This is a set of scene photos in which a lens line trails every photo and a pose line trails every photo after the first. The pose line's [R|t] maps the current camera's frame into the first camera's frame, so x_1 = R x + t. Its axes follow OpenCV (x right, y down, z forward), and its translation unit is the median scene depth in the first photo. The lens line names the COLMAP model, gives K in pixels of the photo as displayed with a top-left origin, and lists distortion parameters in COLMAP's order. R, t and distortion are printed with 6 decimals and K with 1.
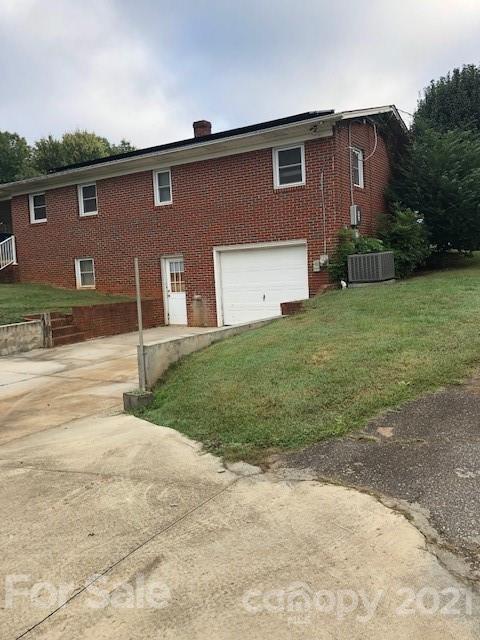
lens RADIAL K [[535.9, 0, 240.0], [0, 535.9, 320.0], [0, 0, 1]] dist [0.008544, 0.008308]
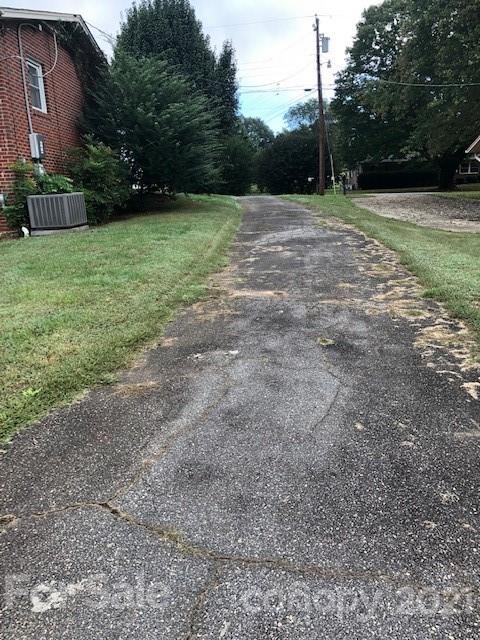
lens RADIAL K [[519.6, 0, 241.6], [0, 519.6, 328.8], [0, 0, 1]] dist [0.020328, -0.020584]
pose [[0.882268, -0.094476, 0.461170, 0.098053], [0.031020, 0.989192, 0.143304, -0.021755], [-0.469725, -0.112127, 0.875663, 0.114094]]
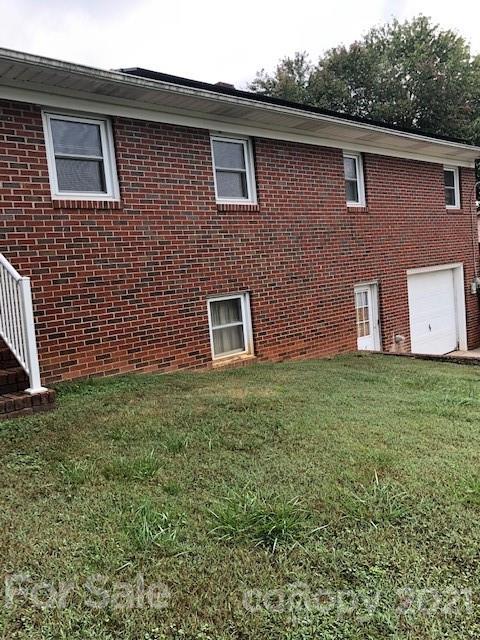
lens RADIAL K [[519.6, 0, 241.6], [0, 519.6, 328.8], [0, 0, 1]] dist [0.020328, -0.020584]
pose [[0.265335, -0.086610, 0.960258, -0.976559], [0.153860, 0.986997, 0.046508, -0.139314], [-0.951801, 0.135406, 0.275211, 1.168821]]
